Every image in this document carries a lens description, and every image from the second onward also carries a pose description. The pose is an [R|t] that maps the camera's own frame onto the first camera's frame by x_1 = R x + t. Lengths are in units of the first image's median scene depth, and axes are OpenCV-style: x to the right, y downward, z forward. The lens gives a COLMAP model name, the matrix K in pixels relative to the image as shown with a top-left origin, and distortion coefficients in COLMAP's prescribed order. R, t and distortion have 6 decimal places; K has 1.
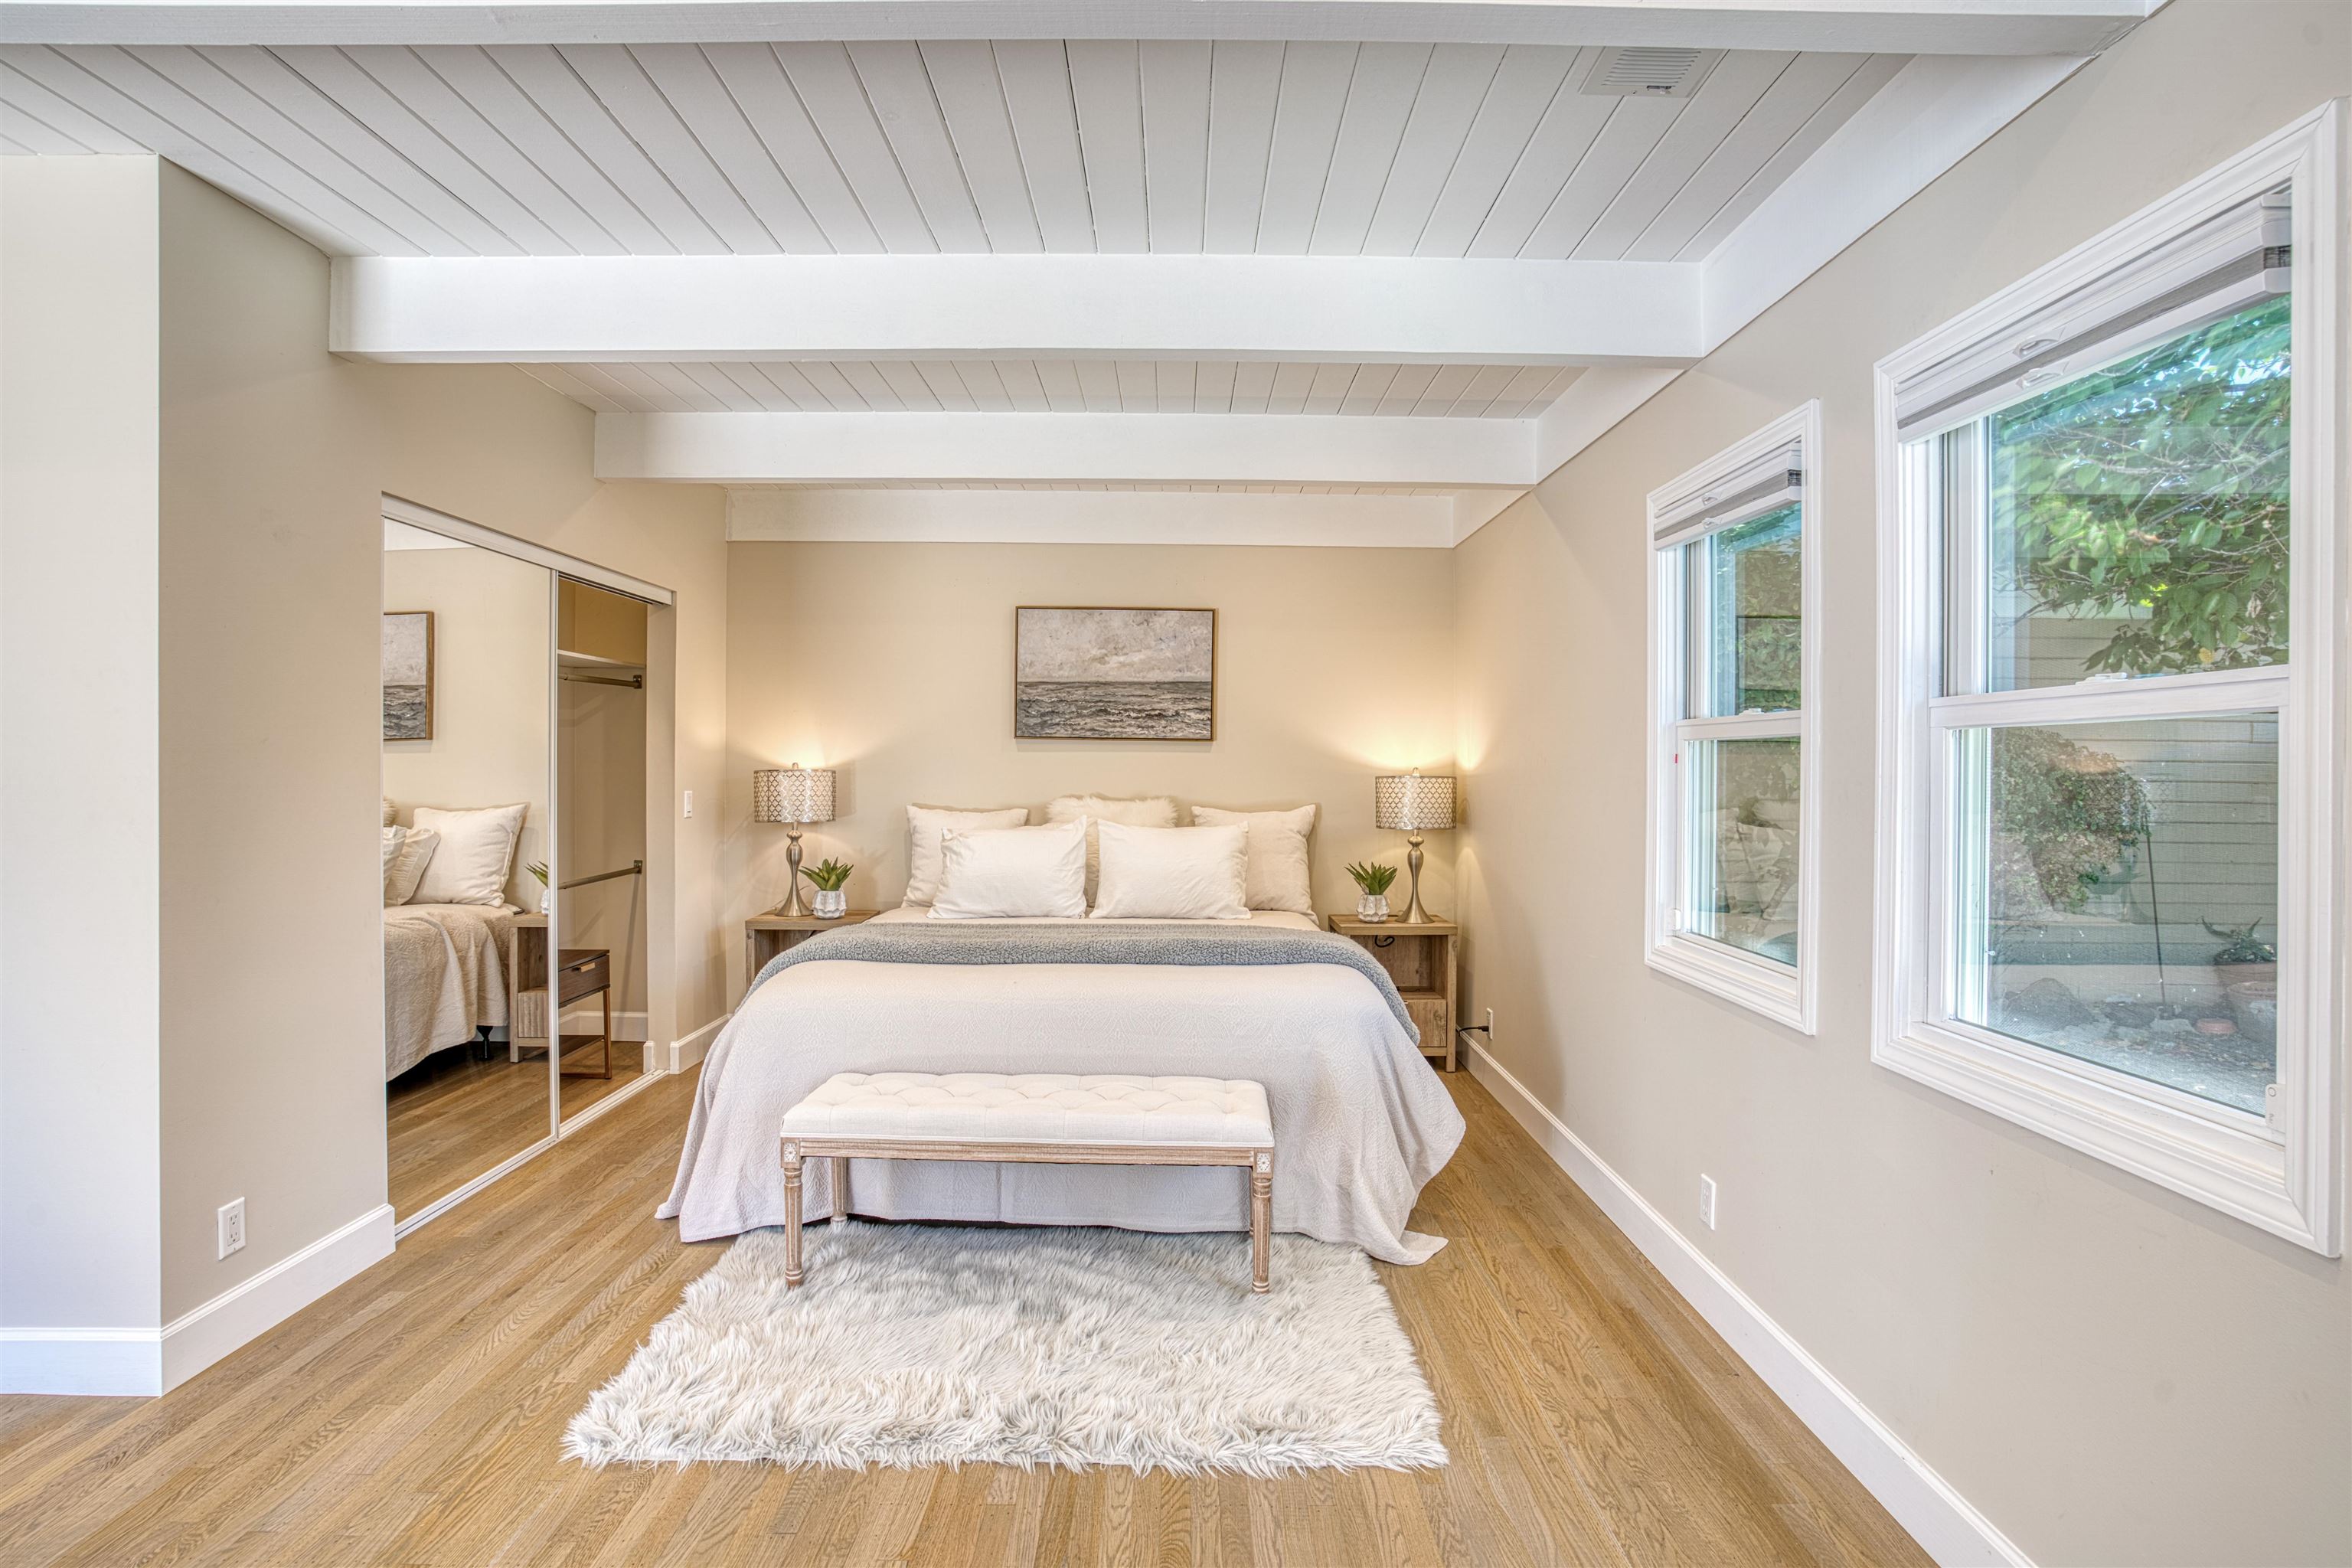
lens RADIAL K [[1167.9, 0, 1164.8], [0, 1167.9, 761.9], [0, 0, 1]] dist [-0.089216, 0.046281]
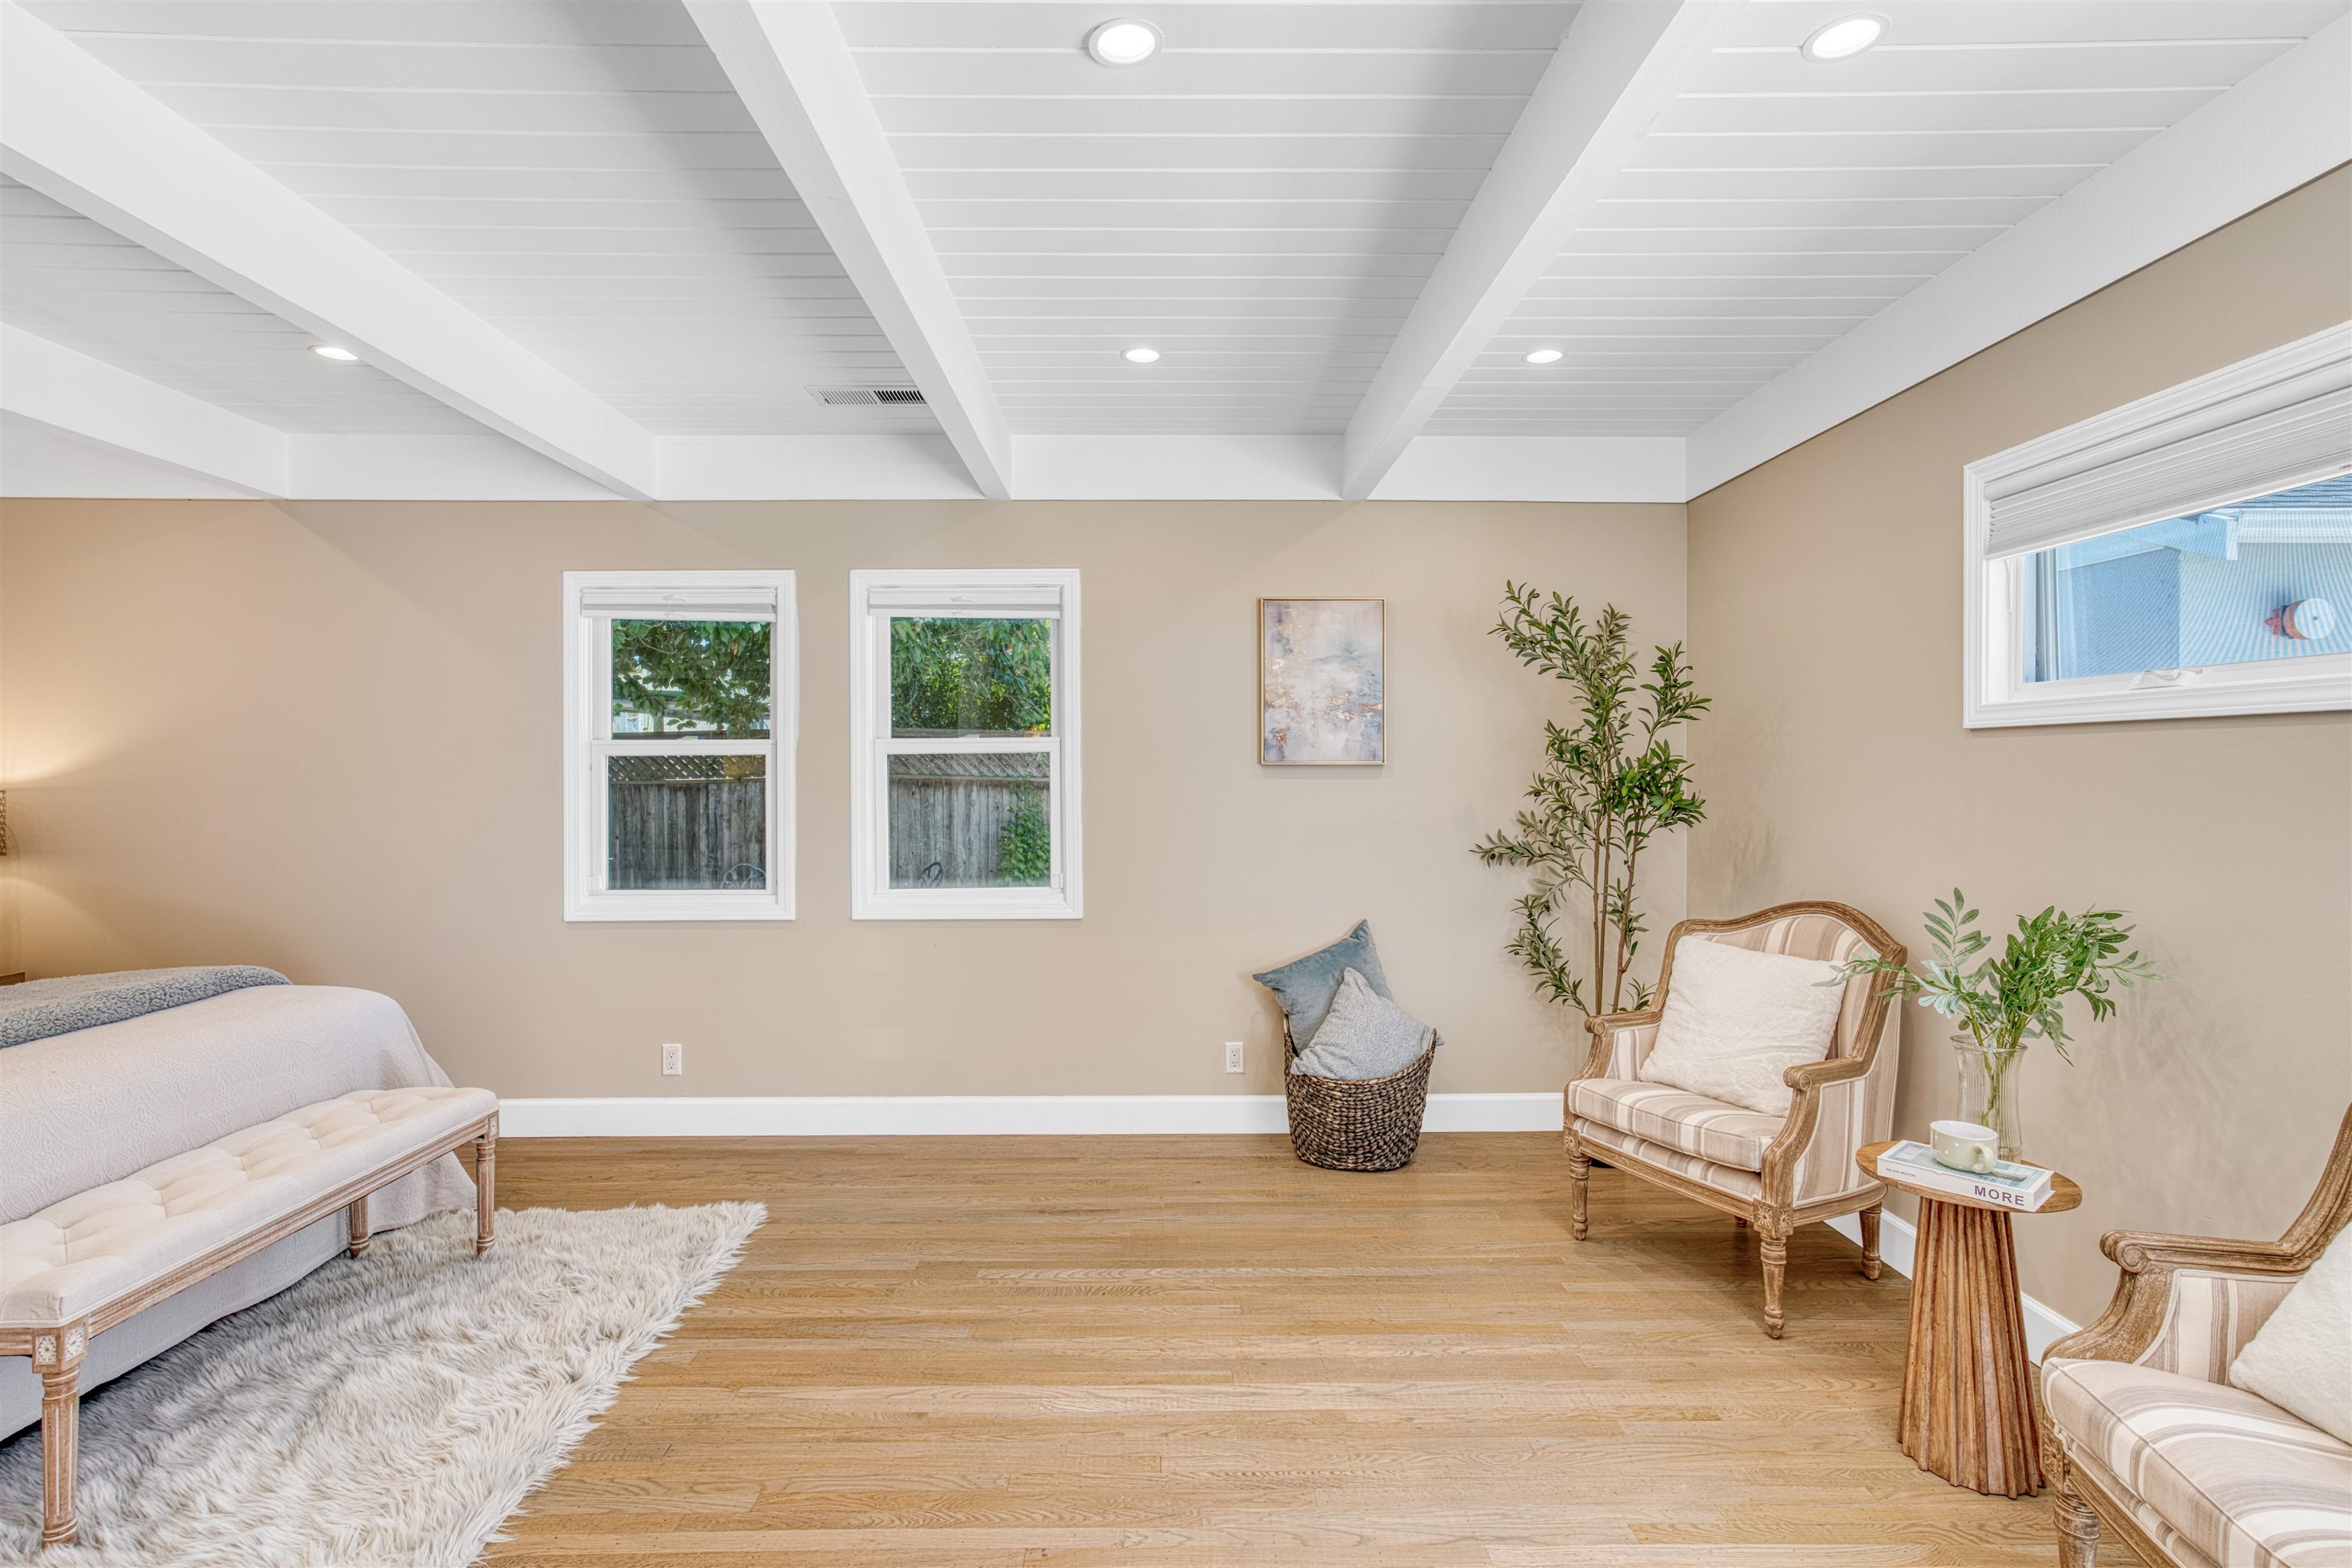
lens RADIAL K [[1154.5, 0, 1164.4], [0, 1154.5, 764.9], [0, 0, 1]] dist [-0.001330, 0.016570]
pose [[-0.015161, -0.001524, 0.999884, -0.582485], [0.003939, 0.999991, 0.001584, -0.003761], [-0.999877, 0.003962, -0.015155, 0.196318]]
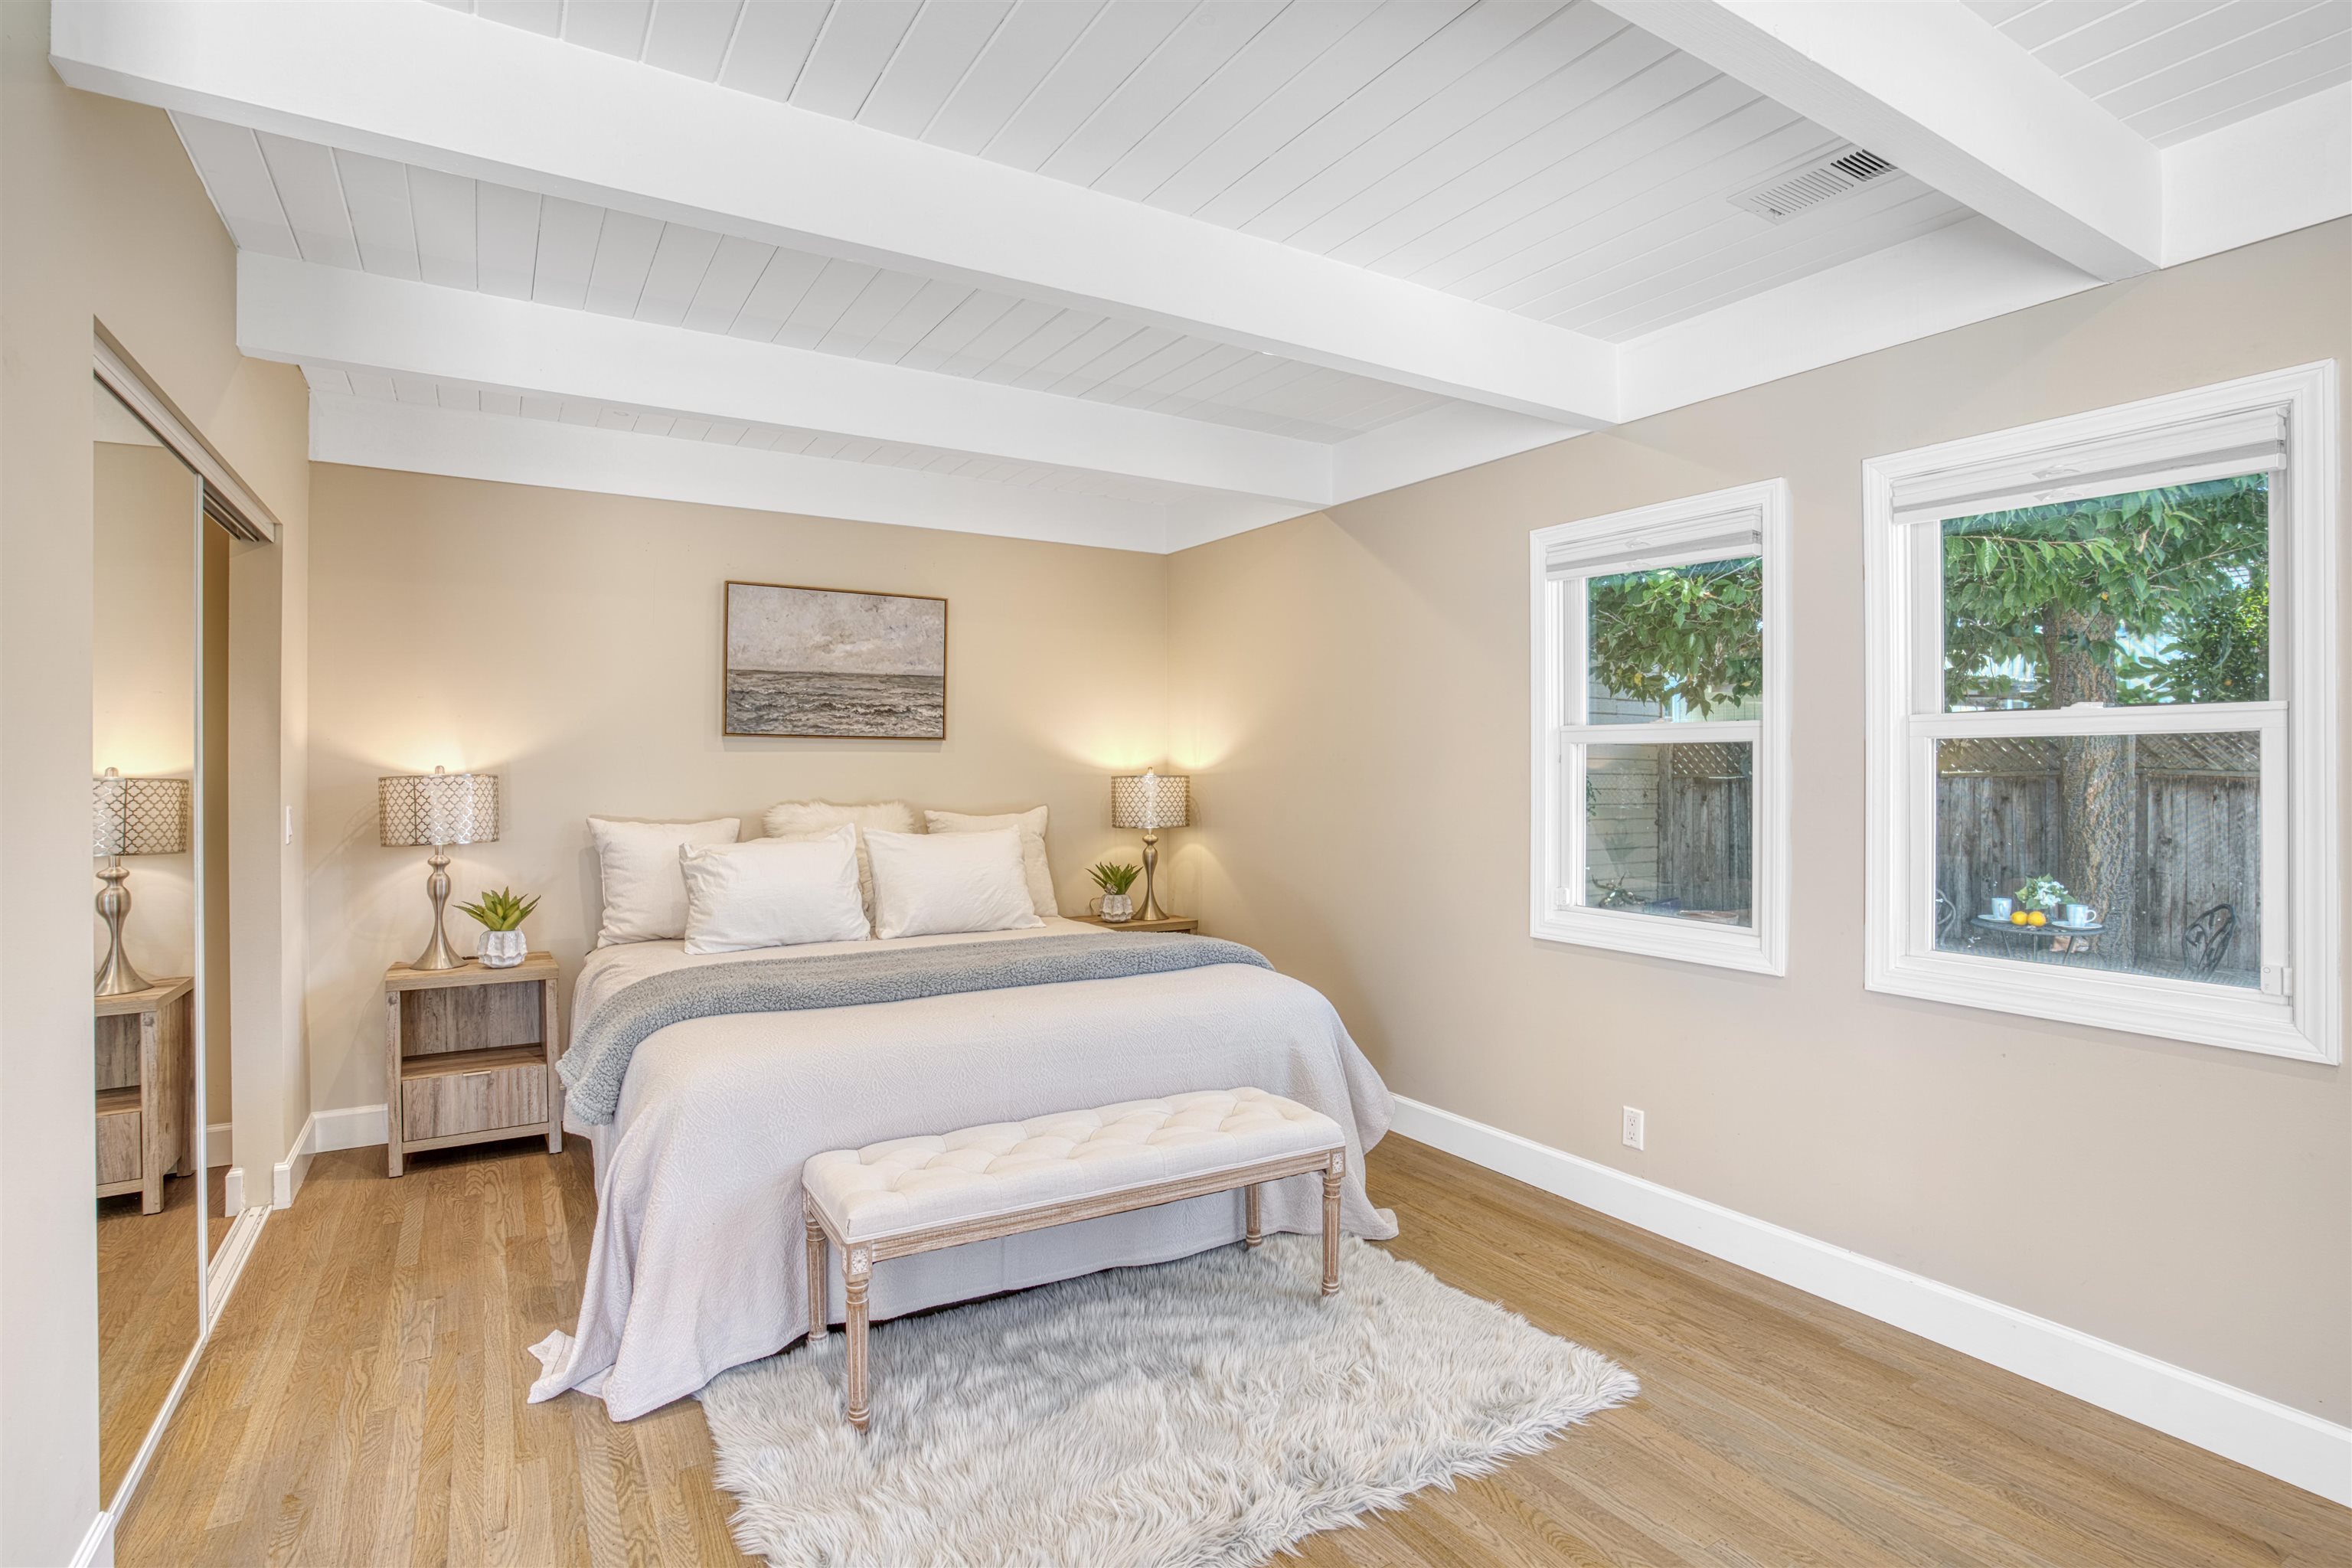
lens RADIAL K [[1167.9, 0, 1164.8], [0, 1167.9, 761.9], [0, 0, 1]] dist [-0.089216, 0.046281]
pose [[0.853573, -0.003701, 0.520961, -0.310069], [0.002706, 0.999993, 0.002671, -0.002619], [-0.520967, -0.000870, 0.853576, 0.122257]]
